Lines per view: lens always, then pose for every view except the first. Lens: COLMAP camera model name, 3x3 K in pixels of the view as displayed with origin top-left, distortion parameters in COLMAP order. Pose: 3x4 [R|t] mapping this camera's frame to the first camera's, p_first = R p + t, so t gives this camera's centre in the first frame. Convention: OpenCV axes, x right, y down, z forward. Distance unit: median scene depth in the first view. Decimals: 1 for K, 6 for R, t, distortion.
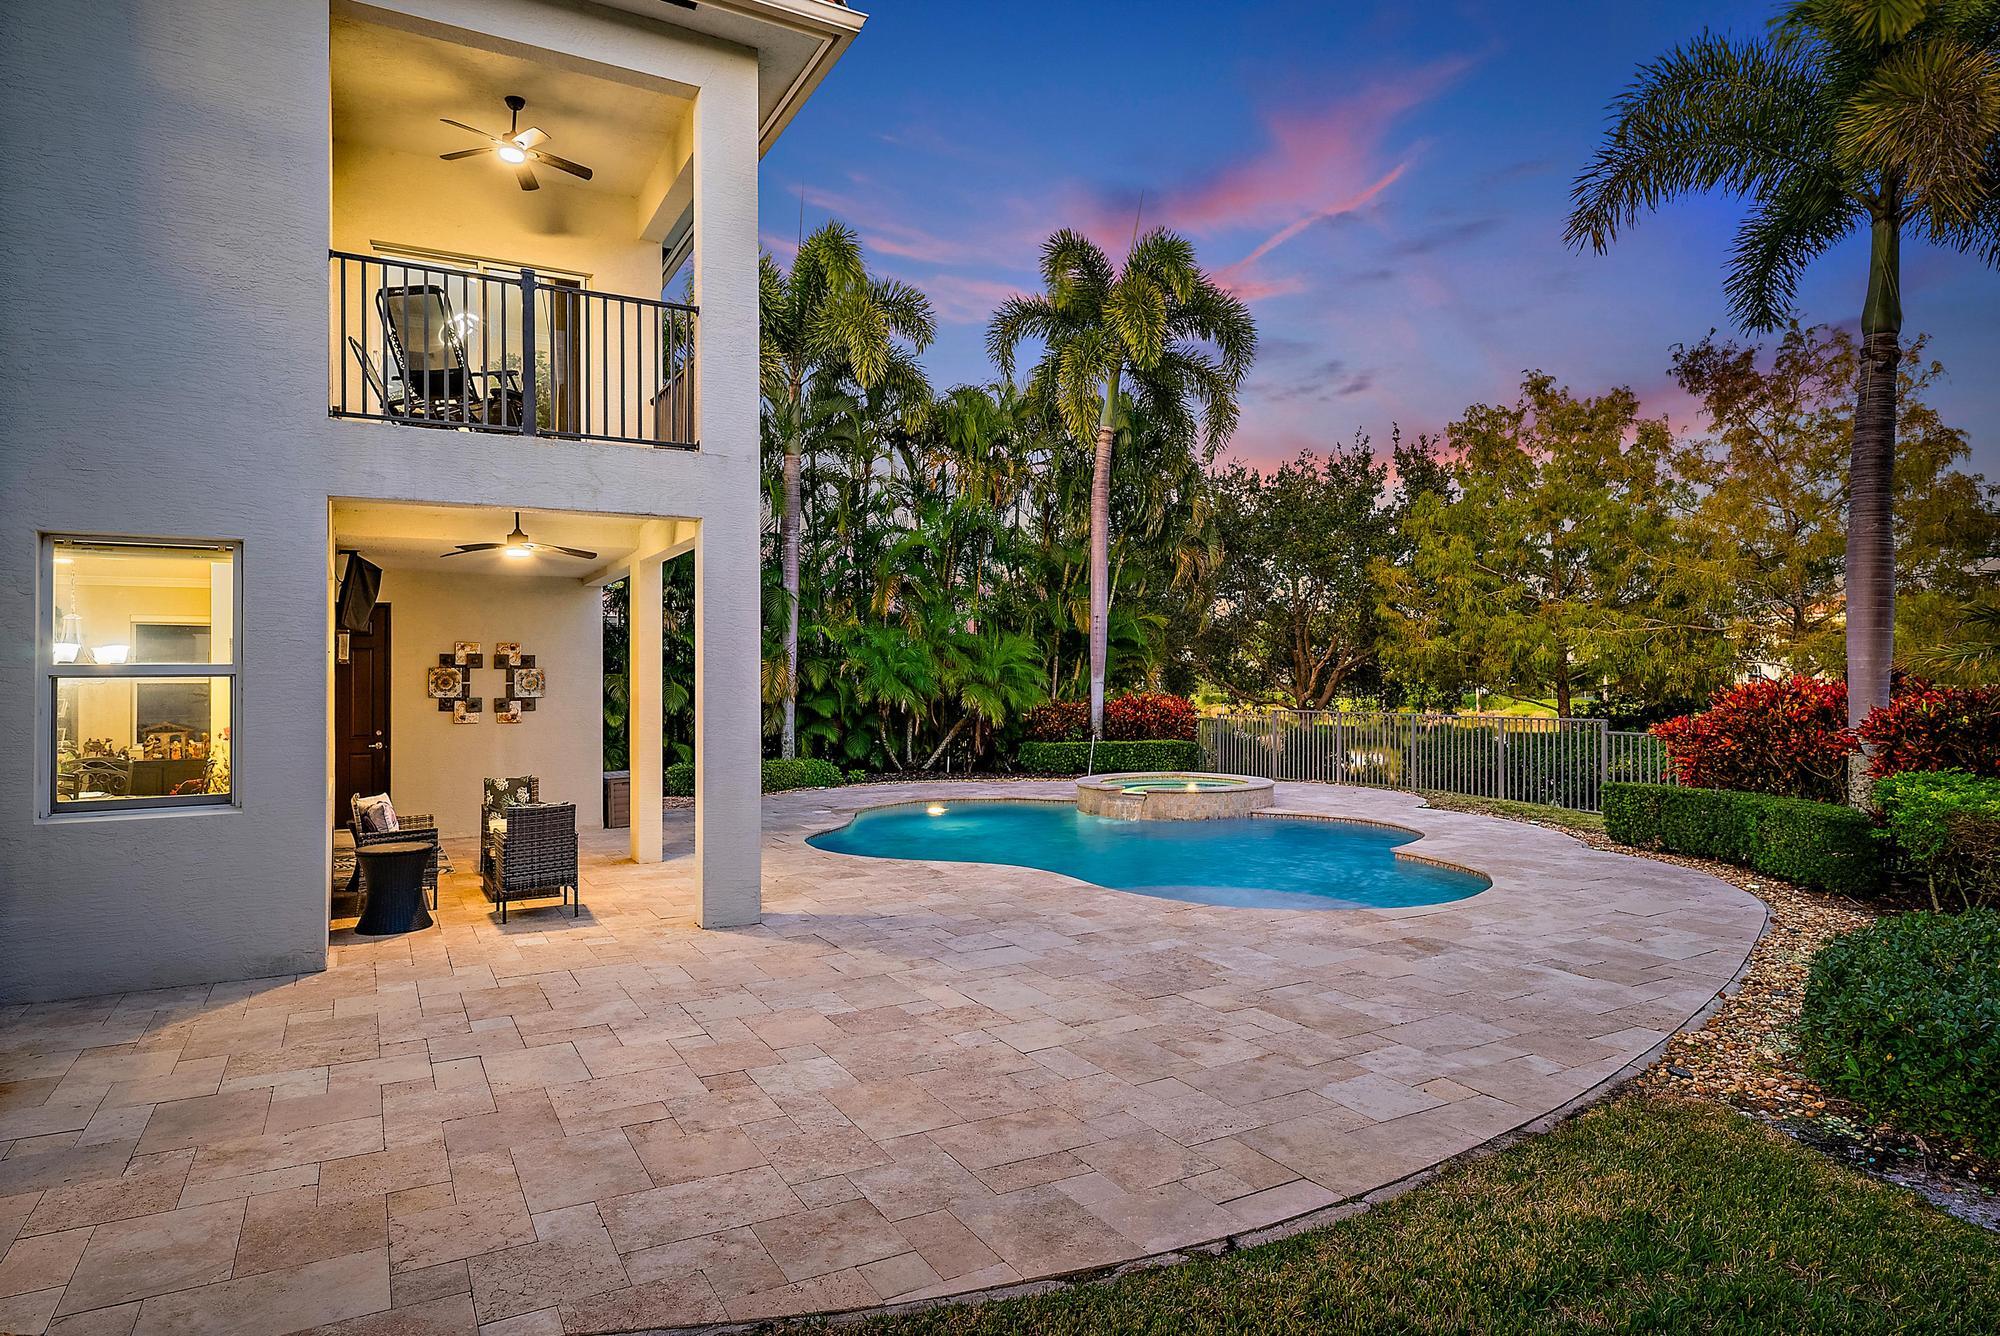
lens RADIAL K [[1137.3, 0, 996.5], [0, 1137.3, 659.4], [0, 0, 1]] dist [0.002870, 0.000456]
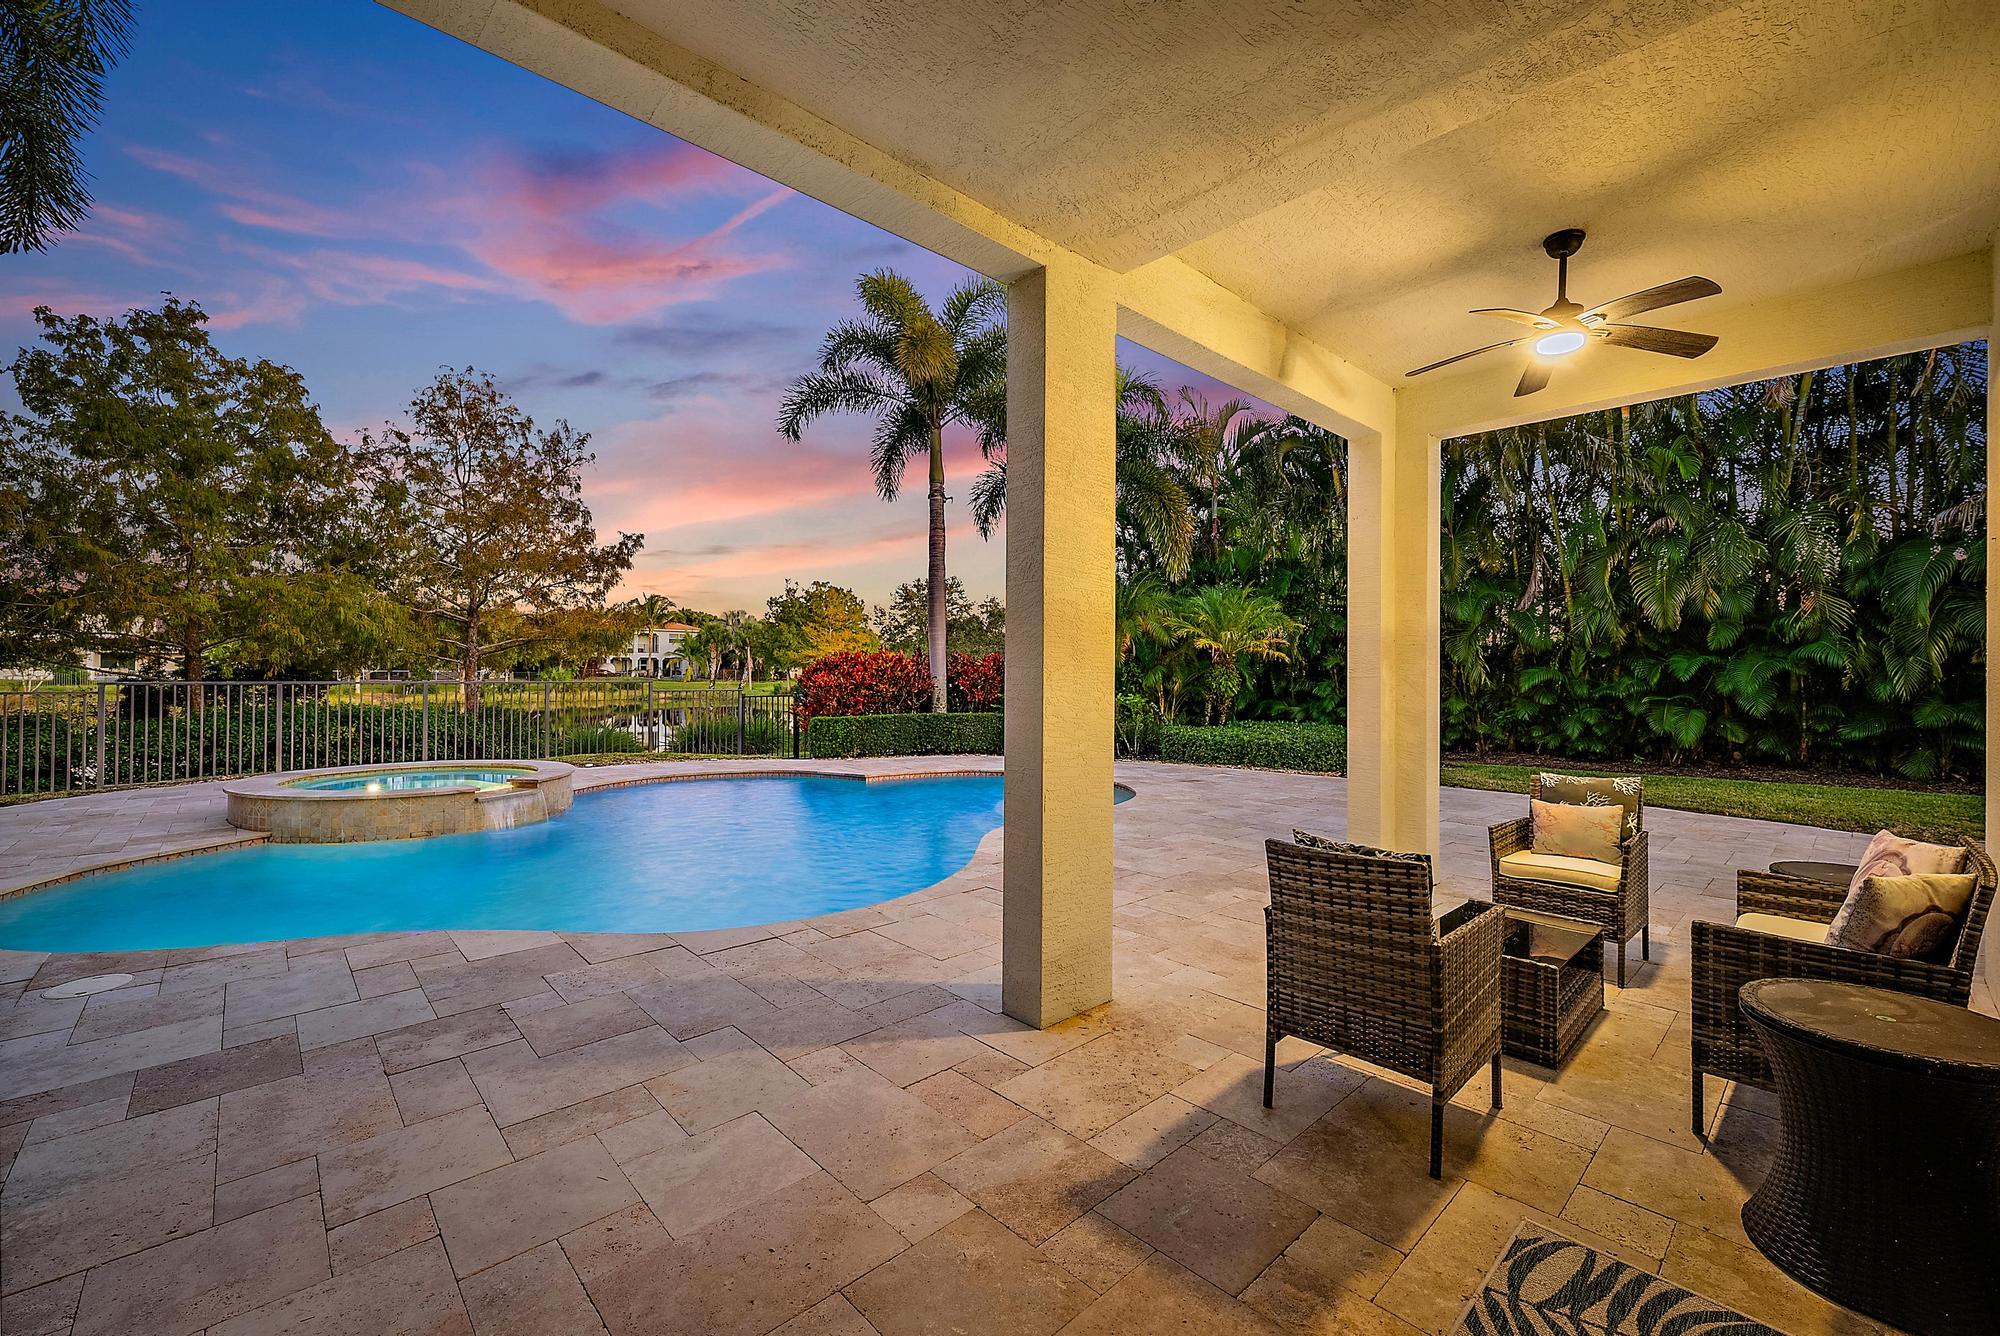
lens RADIAL K [[814.5, 0, 1000.0], [0, 814.5, 668.0], [0, 0, 1]] dist [0.001263, -0.000011]
pose [[-0.242546, 0.009685, 0.970092, -0.333914], [-0.023217, 0.999606, -0.015785, 0.031716], [-0.969862, -0.026351, -0.242225, 0.615646]]
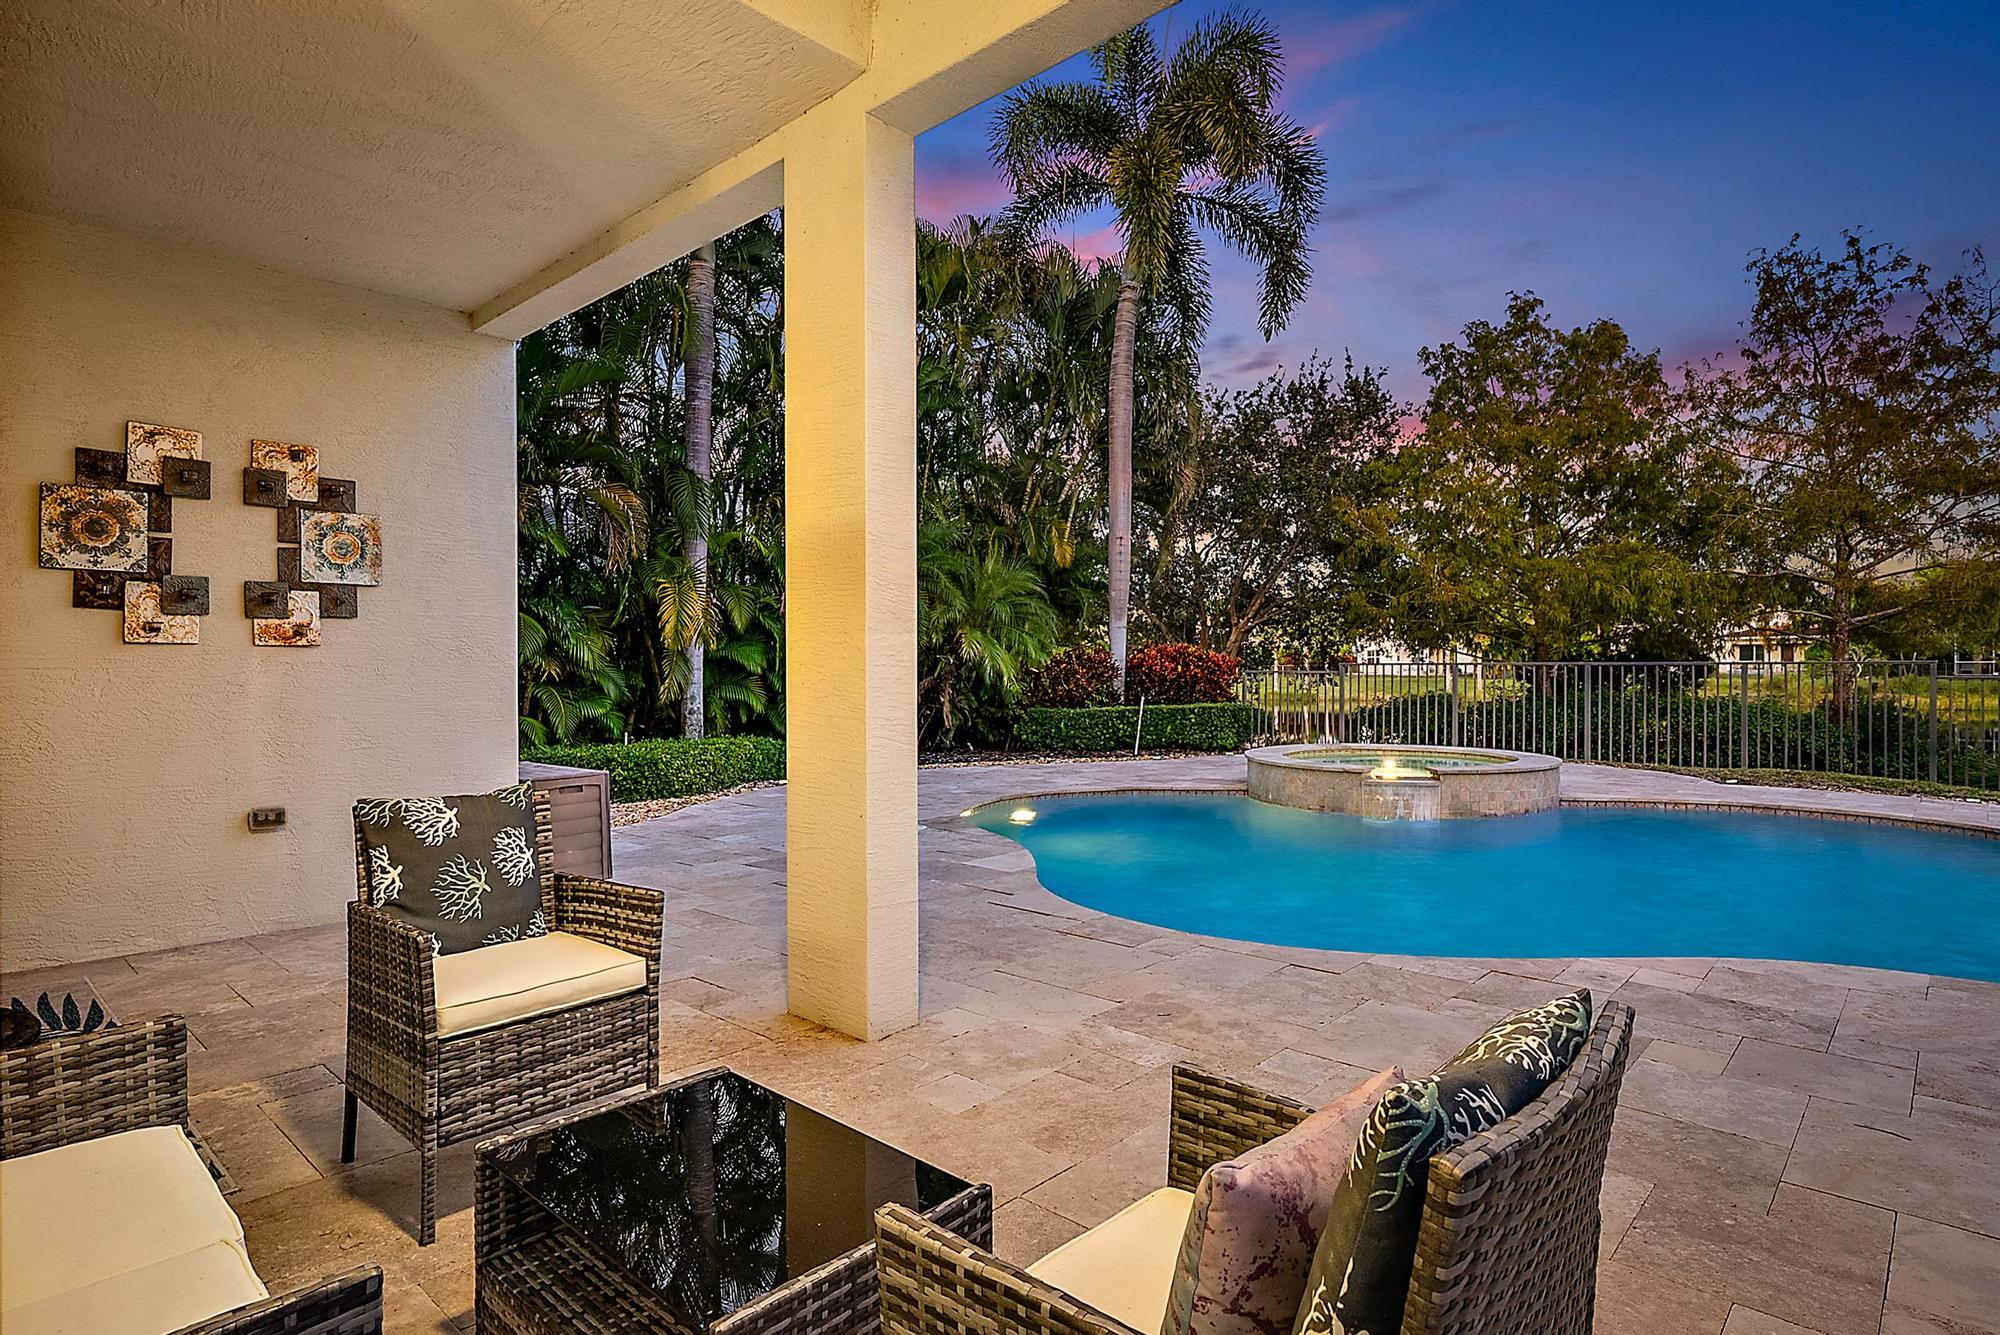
lens RADIAL K [[1052.8, 0, 1000.0], [0, 1052.8, 667.5], [0, 0, 1]] dist [-0.004305, -0.000889]
pose [[0.951499, 0.001551, 0.307648, -0.201834], [-0.007217, 0.999825, 0.017280, 0.036303], [-0.307568, -0.018662, 0.951343, 0.383041]]
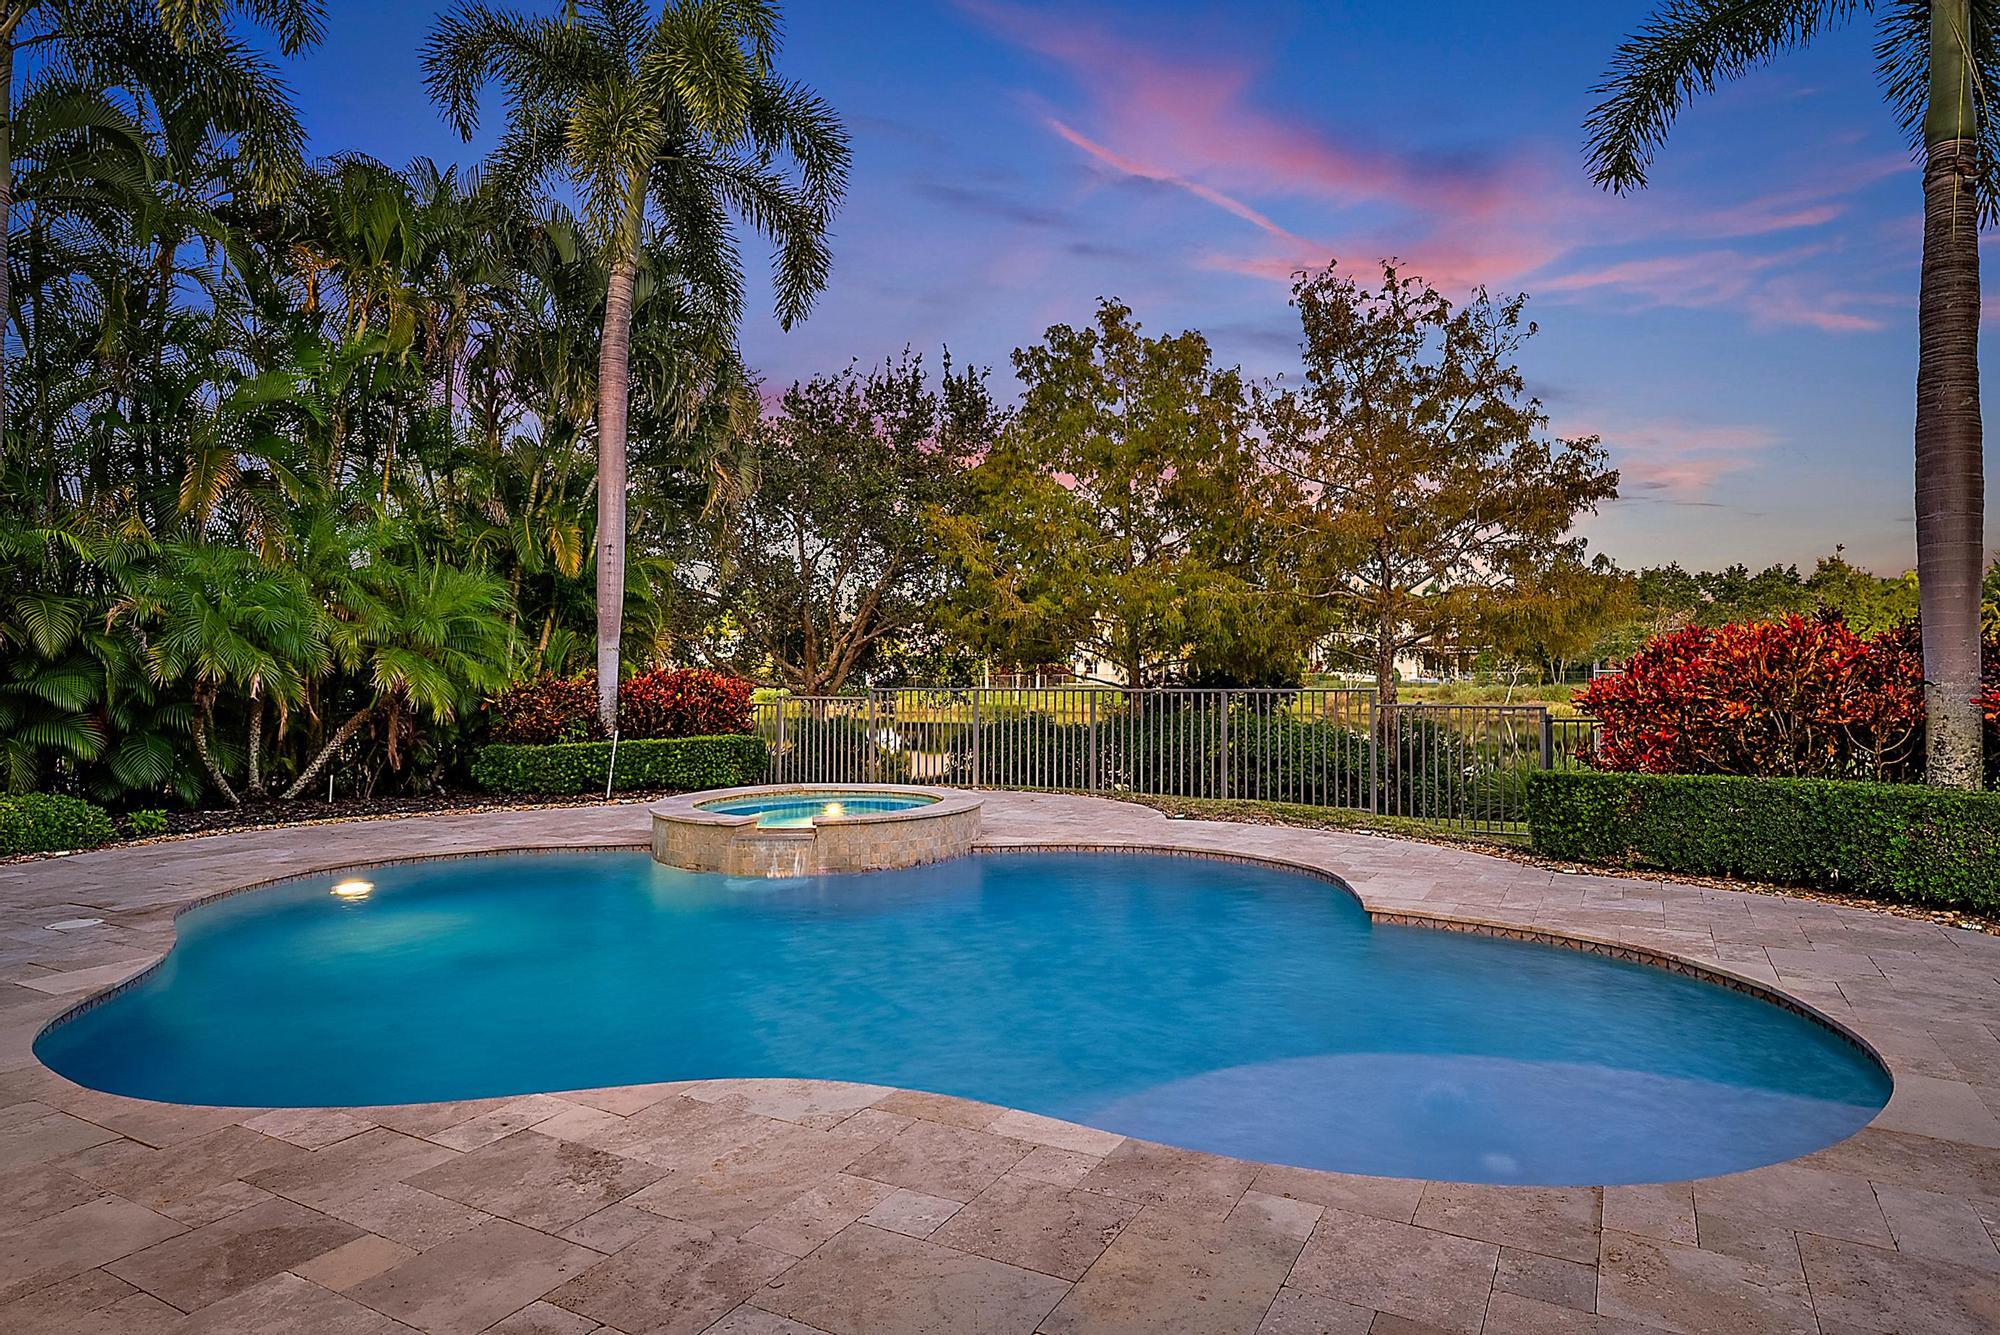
lens RADIAL K [[1146.2, 0, 1002.0], [0, 1146.2, 659.2], [0, 0, 1]] dist [-0.004829, 0.000391]
pose [[0.851344, 0.005665, 0.524577, -0.063047], [-0.007467, 0.999971, 0.001320, 0.024310], [-0.524555, -0.005041, 0.851362, 0.344694]]
